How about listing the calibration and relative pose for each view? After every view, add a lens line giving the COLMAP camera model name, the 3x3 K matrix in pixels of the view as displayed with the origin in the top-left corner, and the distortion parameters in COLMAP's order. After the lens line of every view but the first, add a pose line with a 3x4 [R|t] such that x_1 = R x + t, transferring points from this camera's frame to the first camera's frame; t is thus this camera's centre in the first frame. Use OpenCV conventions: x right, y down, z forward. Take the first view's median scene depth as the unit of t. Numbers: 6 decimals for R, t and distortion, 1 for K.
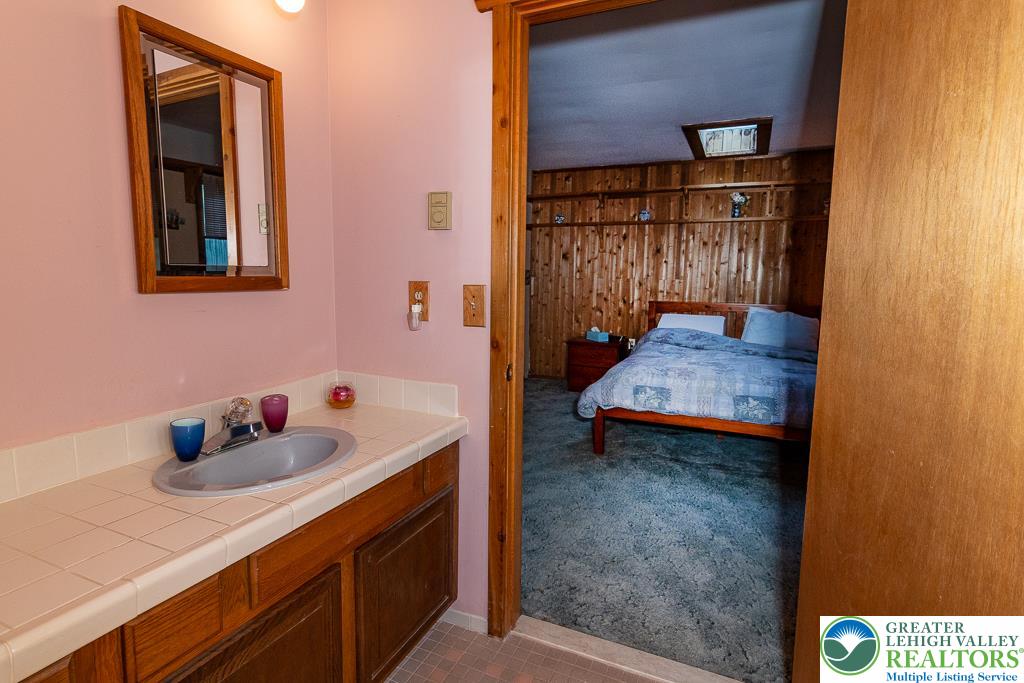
lens RADIAL K [[535.4, 0, 510.4], [0, 535.4, 339.3], [0, 0, 1]] dist [-0.003823, -0.000141]
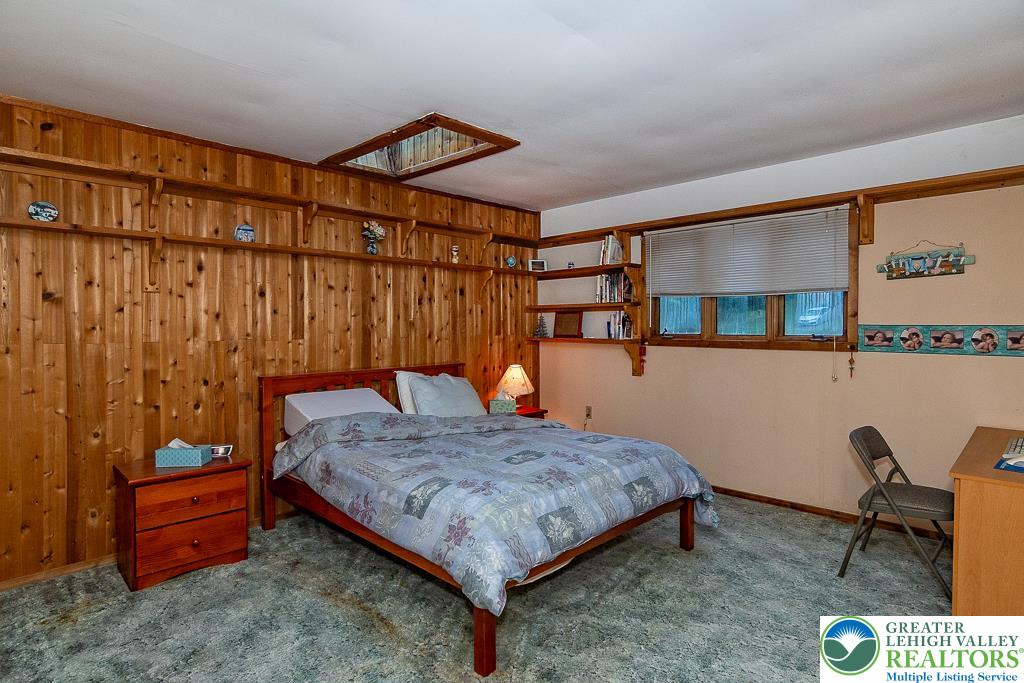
lens RADIAL K [[535.4, 0, 510.4], [0, 535.4, 339.3], [0, 0, 1]] dist [-0.003823, -0.000141]
pose [[0.316140, -0.033855, 0.948108, -0.214892], [0.130045, 0.991476, -0.007959, -0.071312], [-0.939757, 0.125813, 0.317848, 0.540436]]
